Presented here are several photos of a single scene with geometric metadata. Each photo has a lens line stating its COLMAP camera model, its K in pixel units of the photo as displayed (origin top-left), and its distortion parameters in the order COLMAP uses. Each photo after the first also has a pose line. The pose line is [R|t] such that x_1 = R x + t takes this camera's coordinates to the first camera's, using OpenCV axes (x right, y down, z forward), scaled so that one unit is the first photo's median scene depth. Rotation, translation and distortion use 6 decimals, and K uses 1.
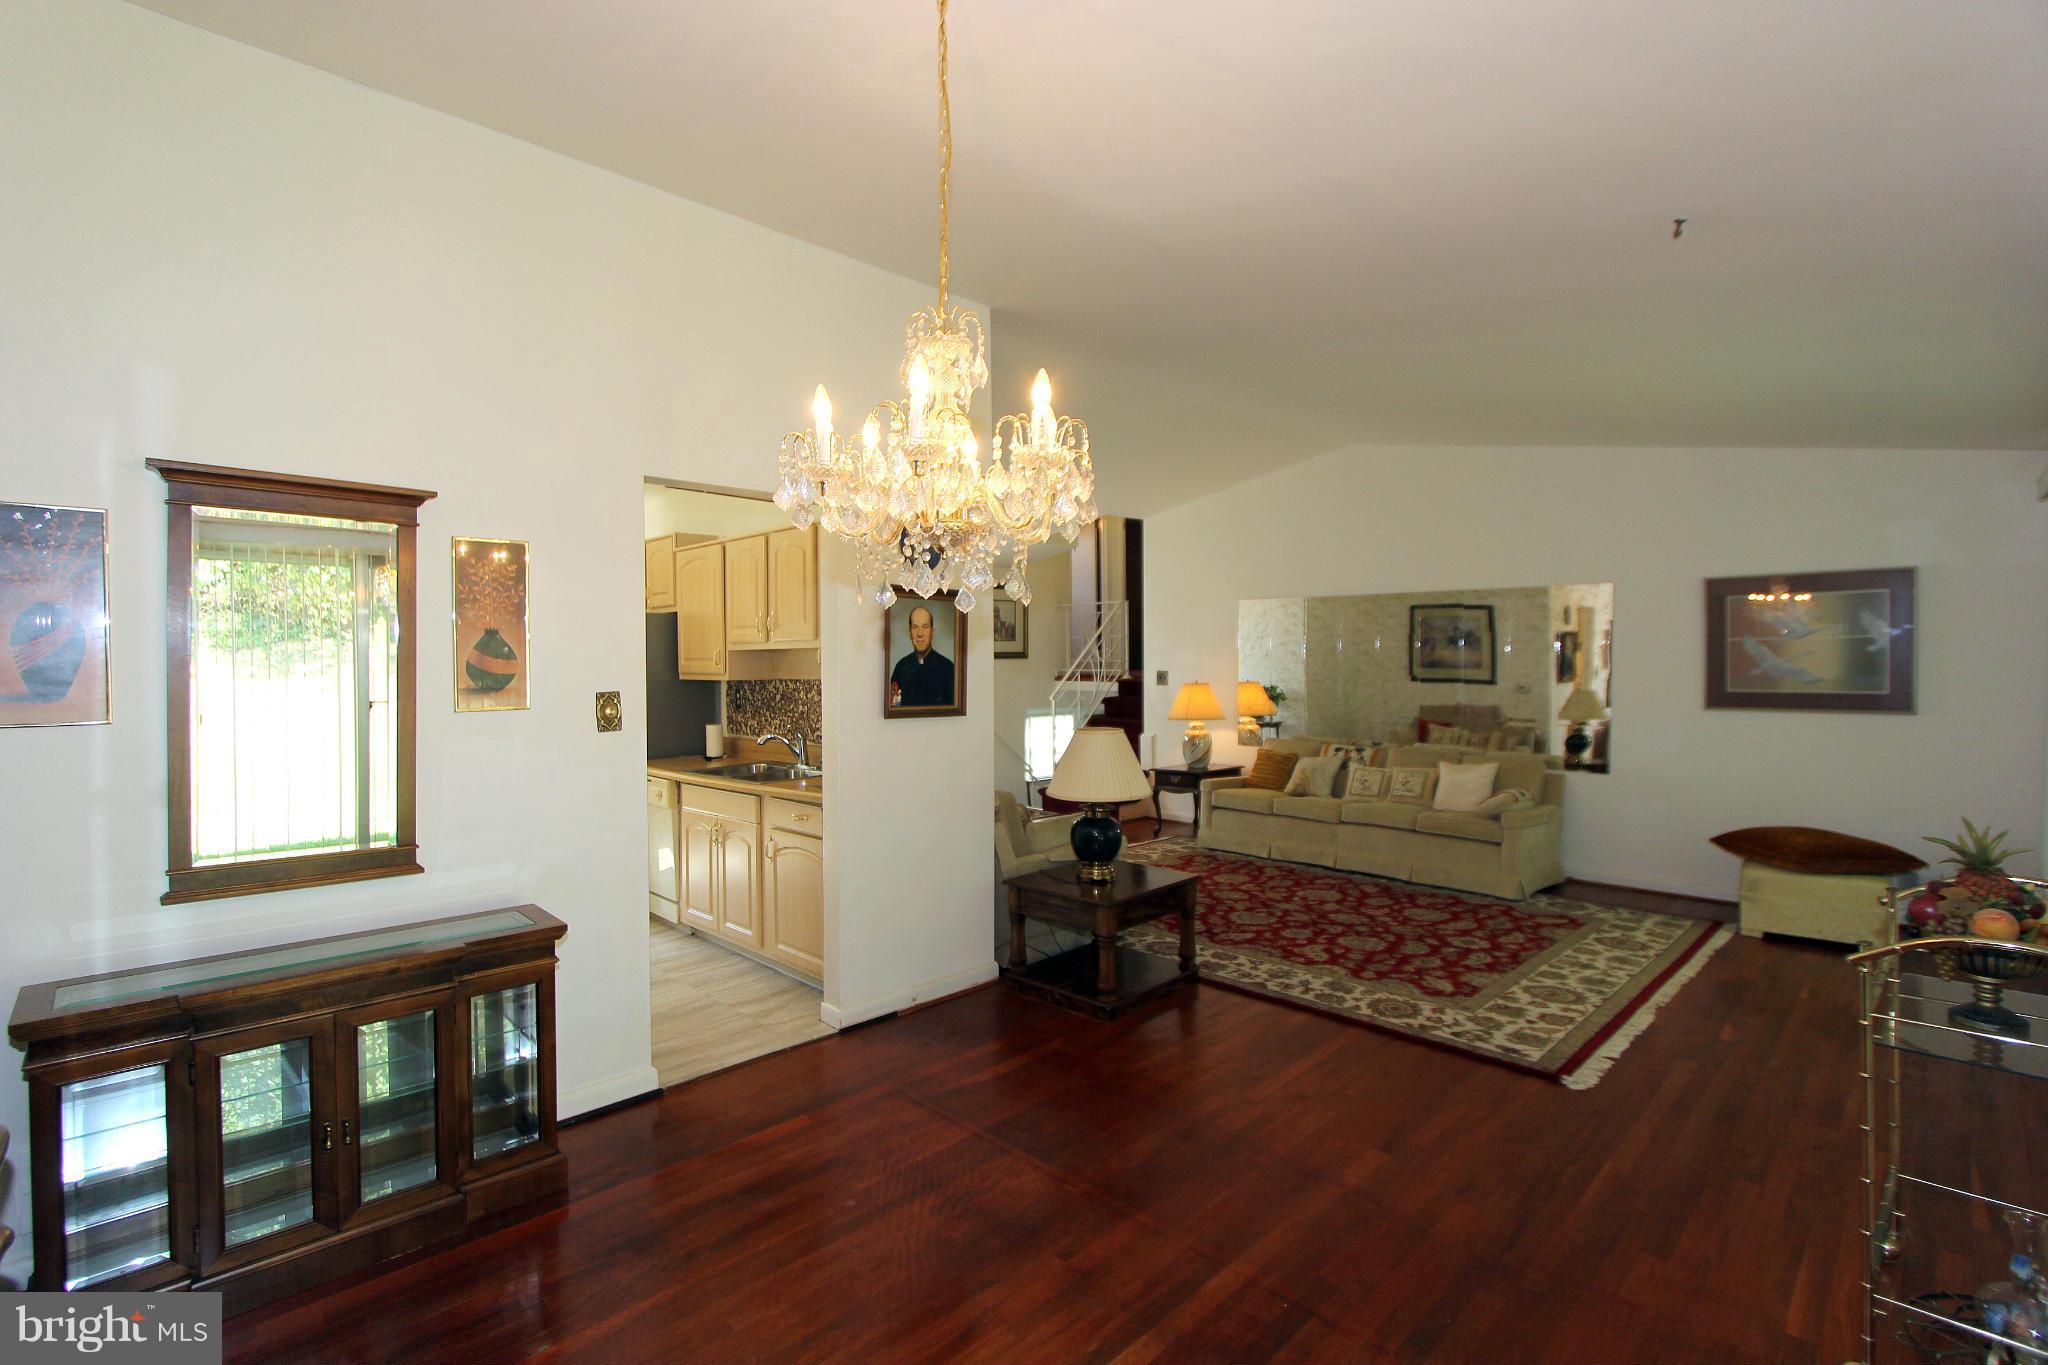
lens RADIAL K [[936.3, 0, 1008.6], [0, 936.3, 672.5], [0, 0, 1]] dist [-0.013218, 0.000594]
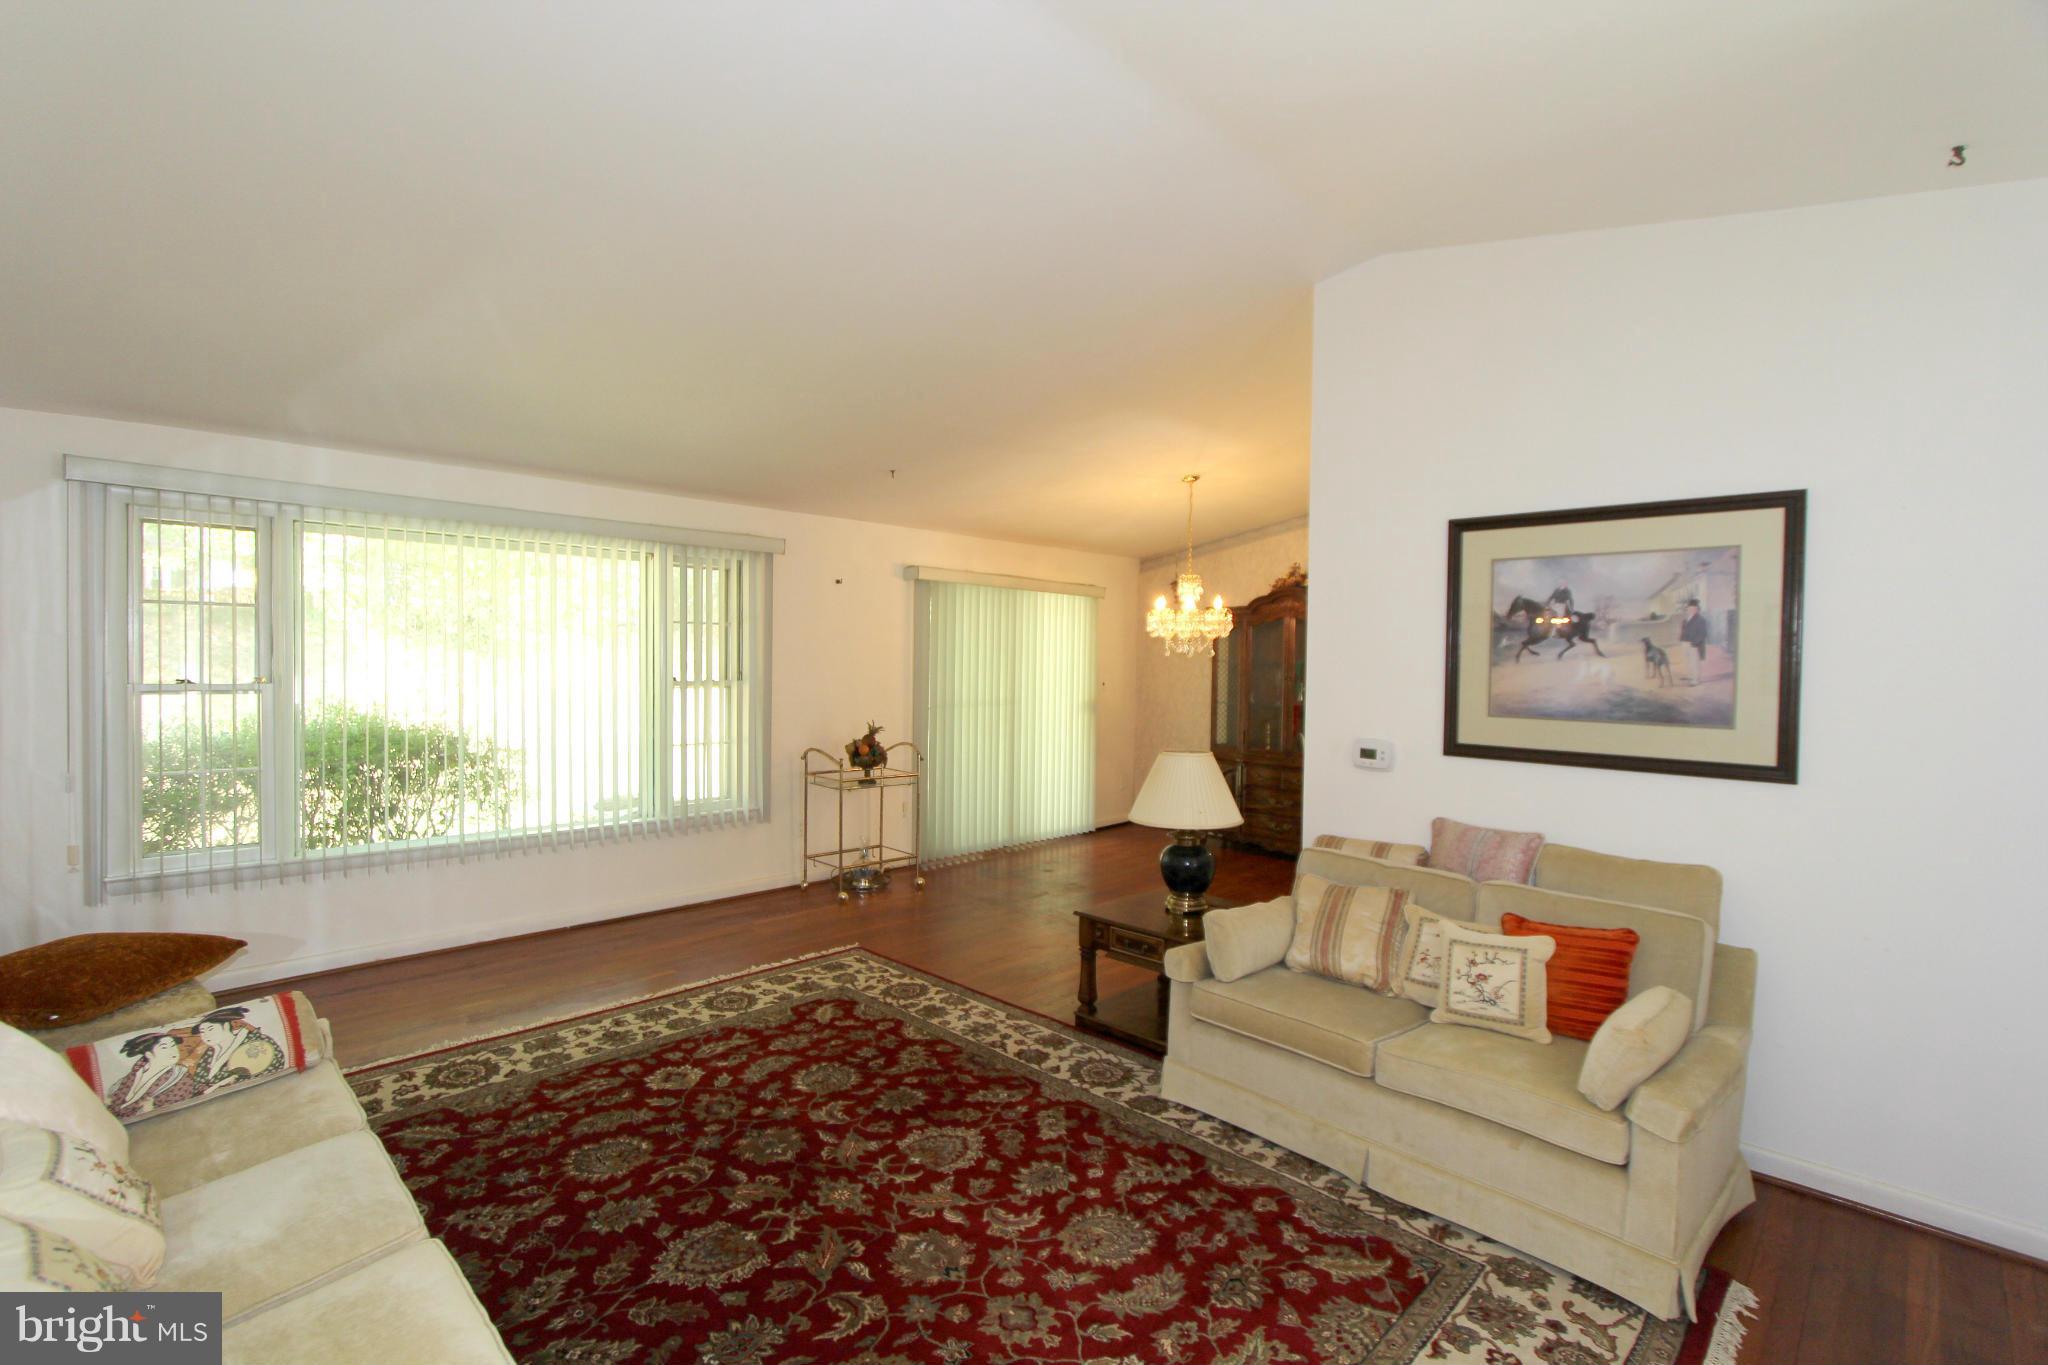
lens RADIAL K [[936.3, 0, 1010.4], [0, 936.3, 676.8], [0, 0, 1]] dist [-0.013218, 0.000594]
pose [[-0.999729, -0.006414, -0.022369, 0.254616], [-0.007097, 0.999507, 0.030590, -0.035143], [0.022162, 0.030740, -0.999282, 1.676386]]
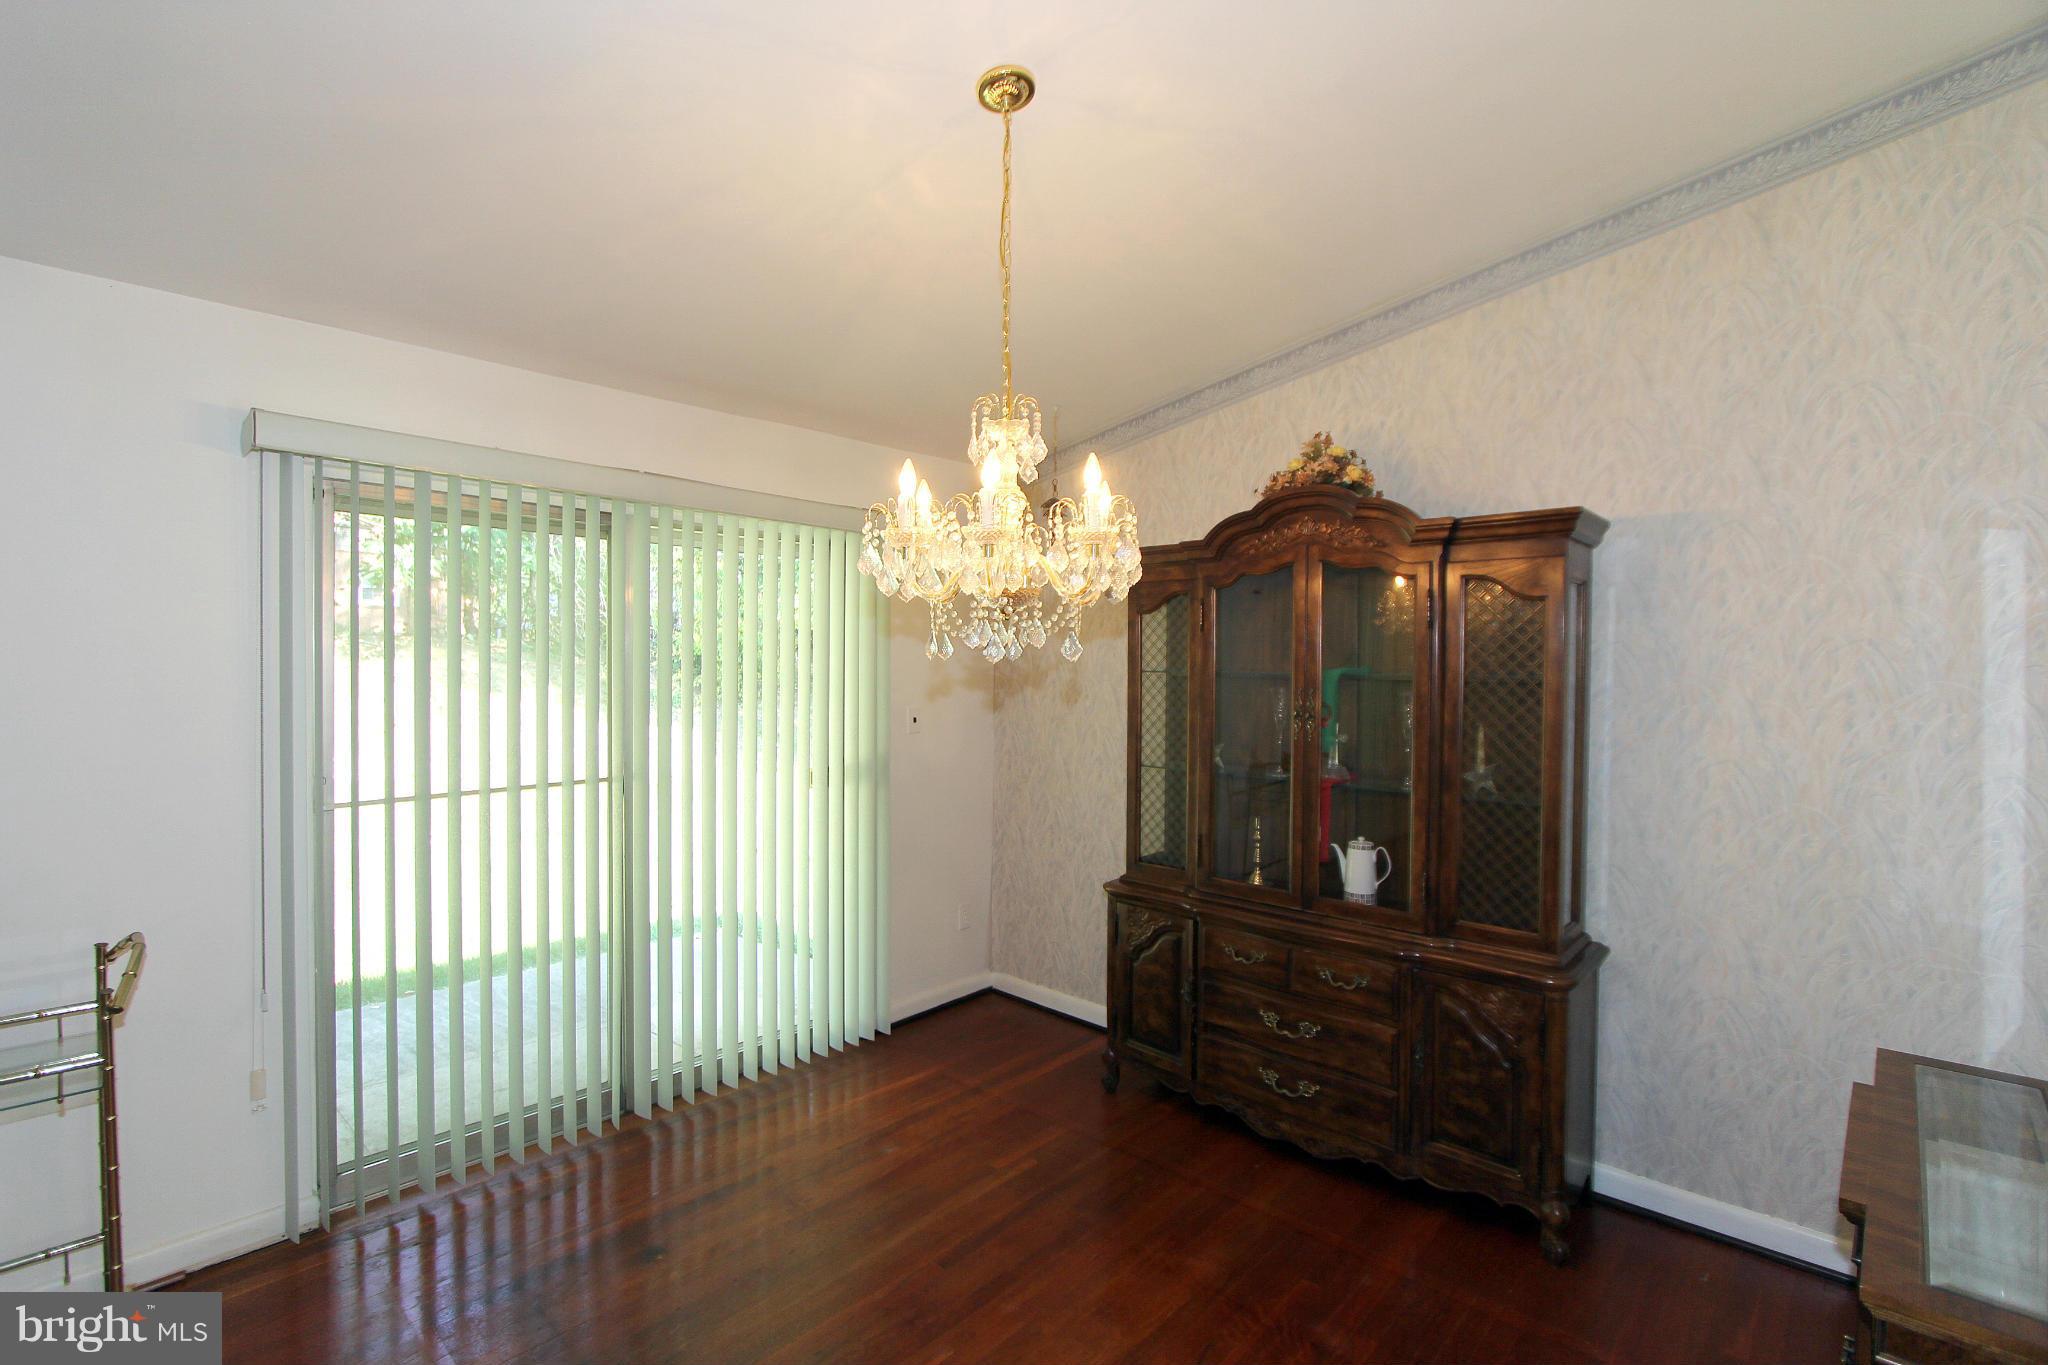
lens RADIAL K [[936.3, 0, 1011.1], [0, 936.3, 670.0], [0, 0, 1]] dist [-0.013218, 0.000594]
pose [[-0.999149, 0.001019, -0.041226, -0.009251], [0.000396, 0.999886, 0.015112, -0.027298], [0.041237, 0.015083, -0.999036, 0.781820]]
